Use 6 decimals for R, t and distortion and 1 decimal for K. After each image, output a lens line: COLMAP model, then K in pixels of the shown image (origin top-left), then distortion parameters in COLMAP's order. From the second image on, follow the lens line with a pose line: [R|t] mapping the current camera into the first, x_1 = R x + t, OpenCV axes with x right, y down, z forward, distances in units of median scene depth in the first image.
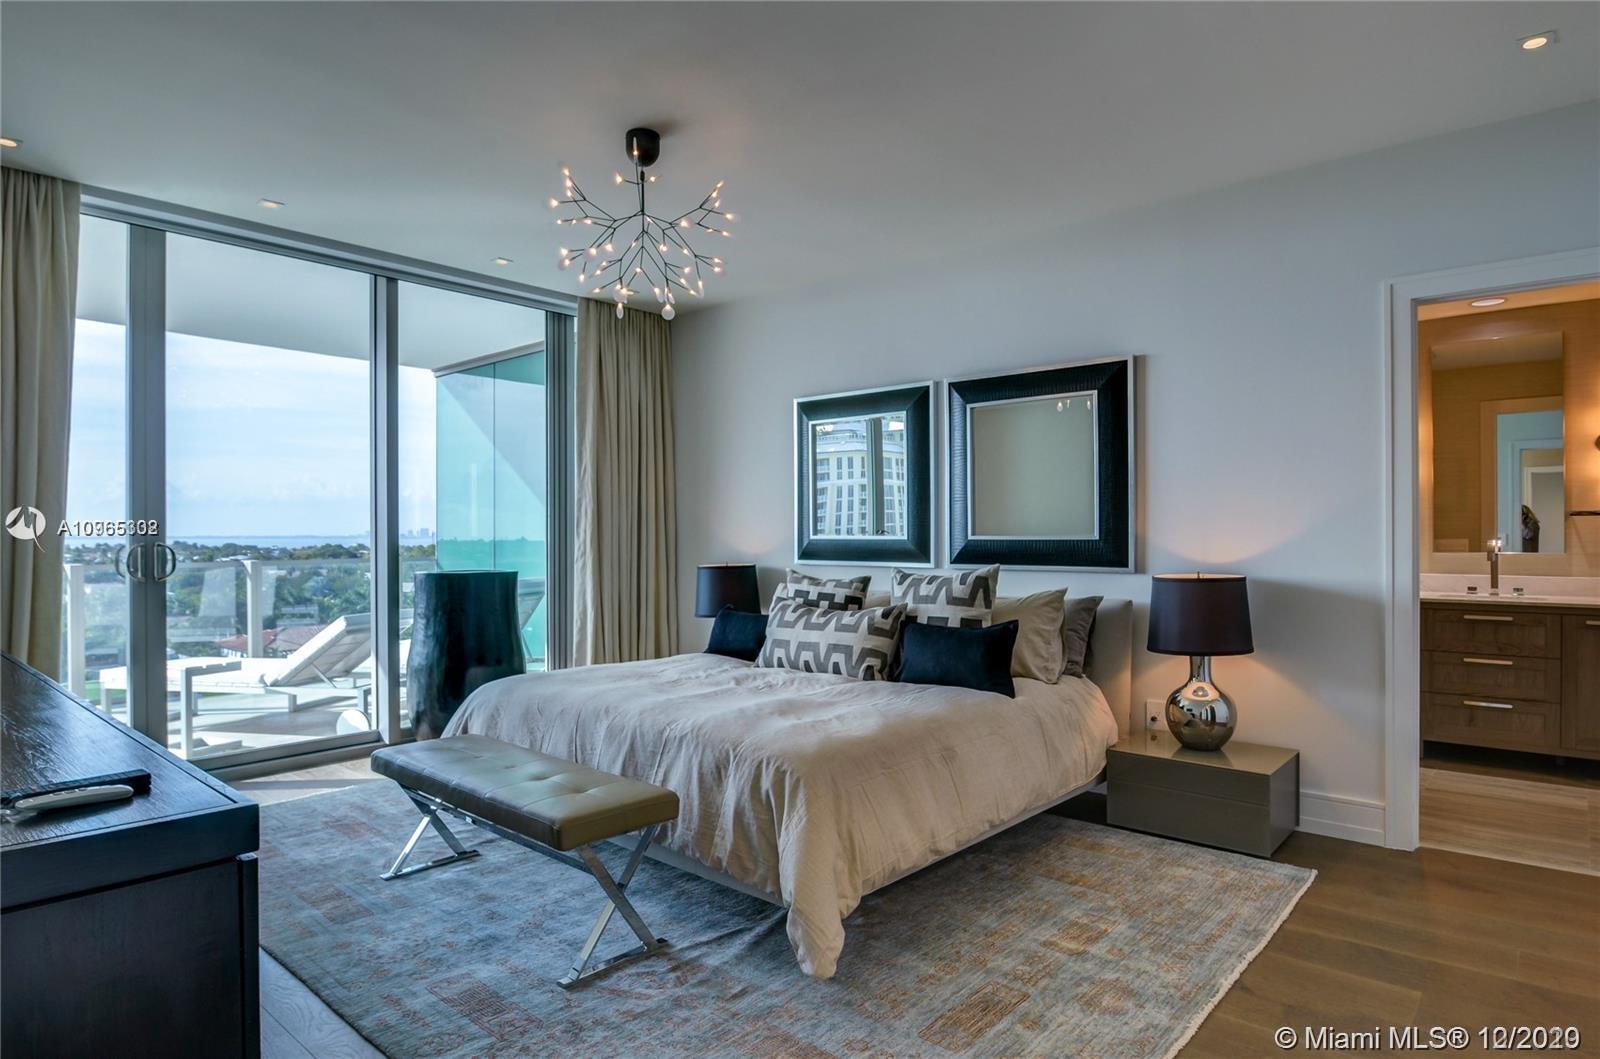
lens RADIAL K [[915.6, 0, 801.7], [0, 915.6, 530.4], [0, 0, 1]] dist [-0.026191, -0.001748]
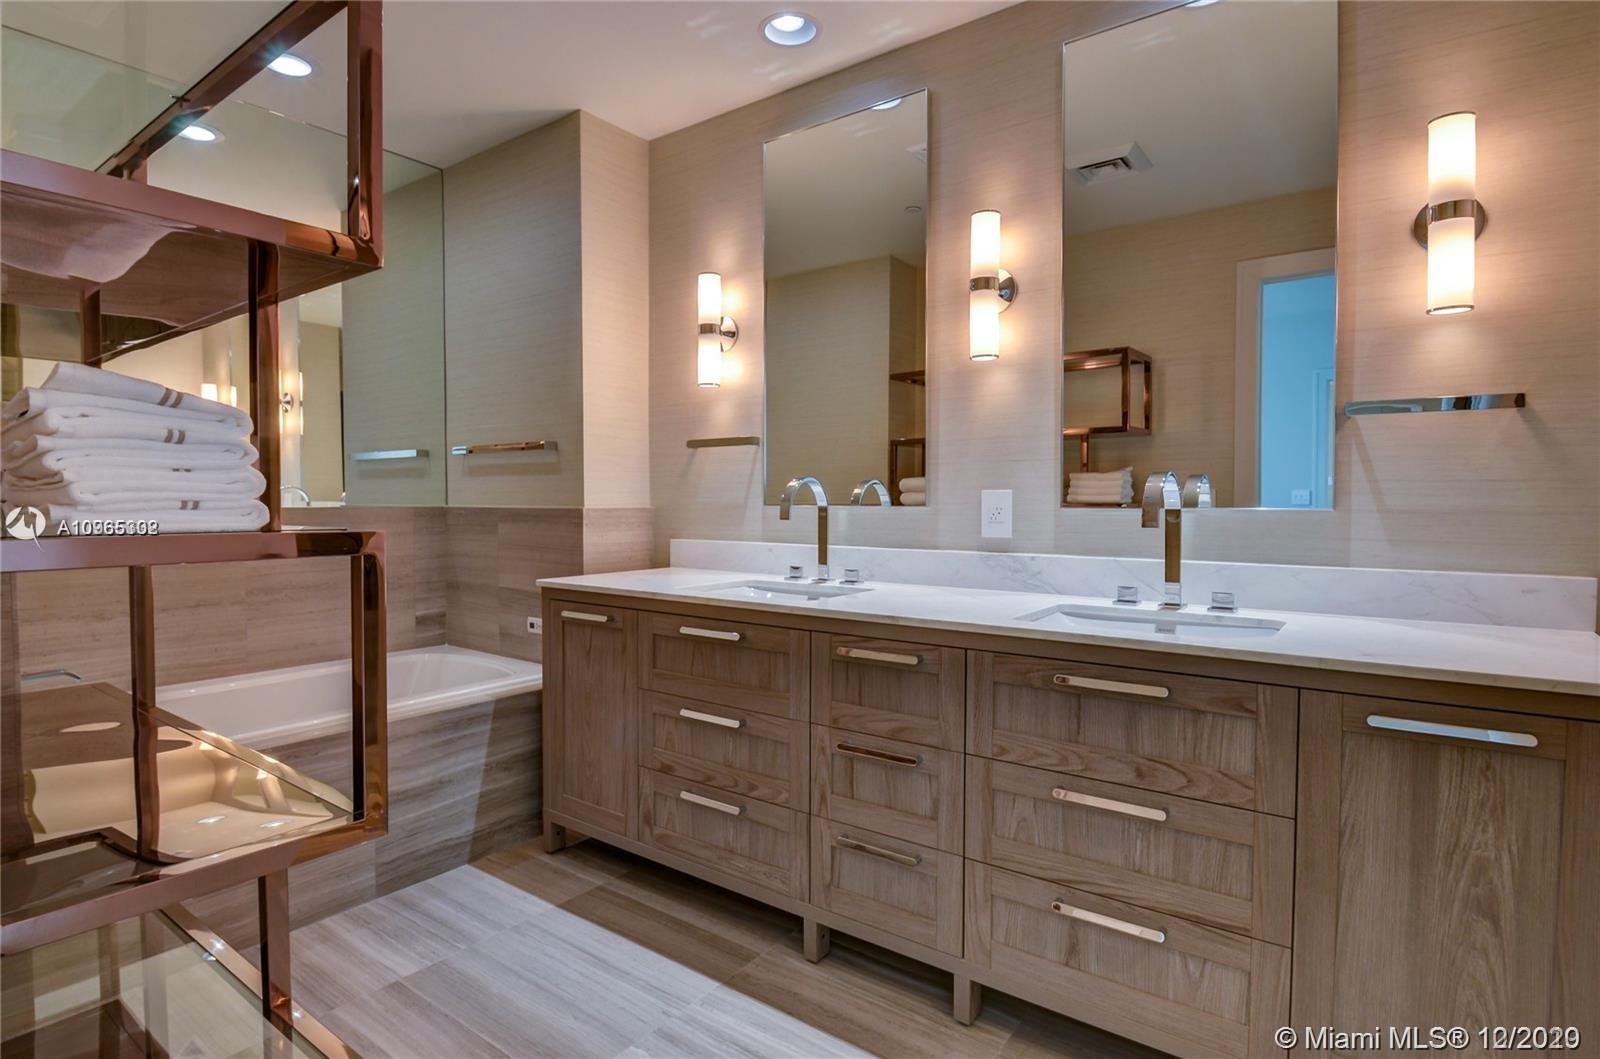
lens RADIAL K [[826.7, 0, 797.5], [0, 826.7, 524.5], [0, 0, 1]] dist [-0.015157, -0.000642]
pose [[0.997053, 0.001642, 0.076699, 0.612508], [-0.003845, 0.999584, 0.028586, 0.024297], [-0.076620, -0.028797, 0.996644, 0.684046]]
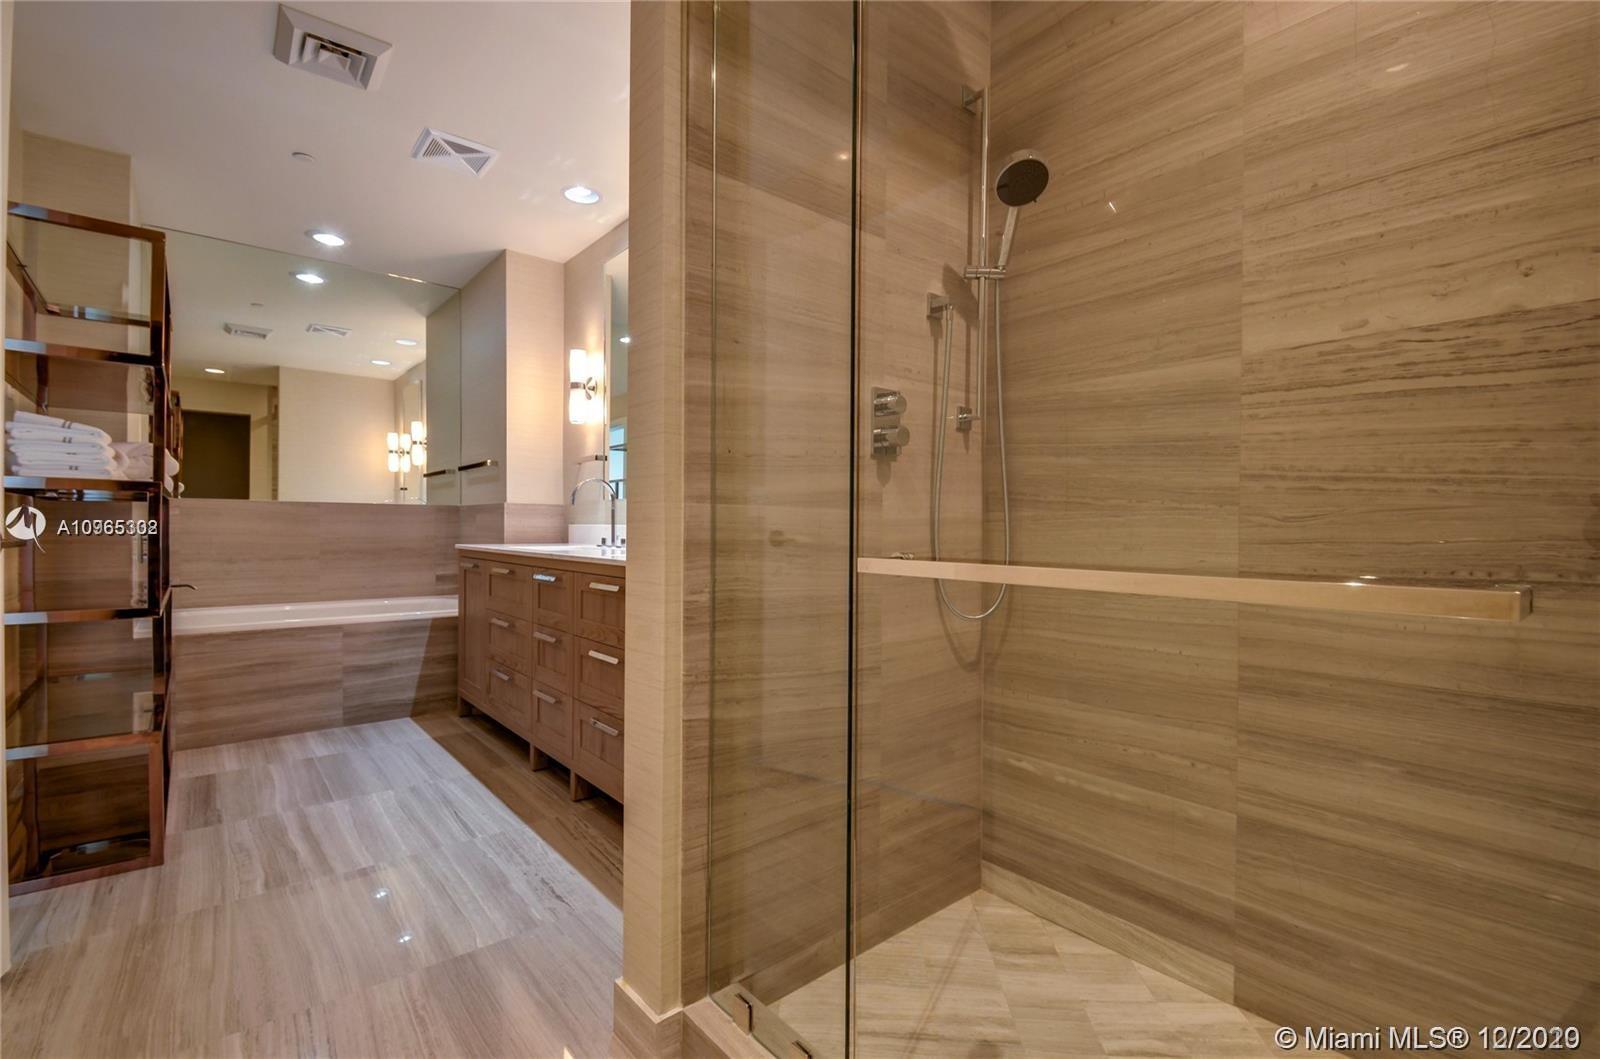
lens RADIAL K [[708.2, 0, 797.7], [0, 708.2, 532.2], [0, 0, 1]] dist [-0.000996, -0.000012]
pose [[0.989403, 0.014315, -0.144489, 0.959247], [-0.013459, 0.999886, 0.006896, 0.054516], [0.144572, -0.004878, 0.989482, 0.542541]]
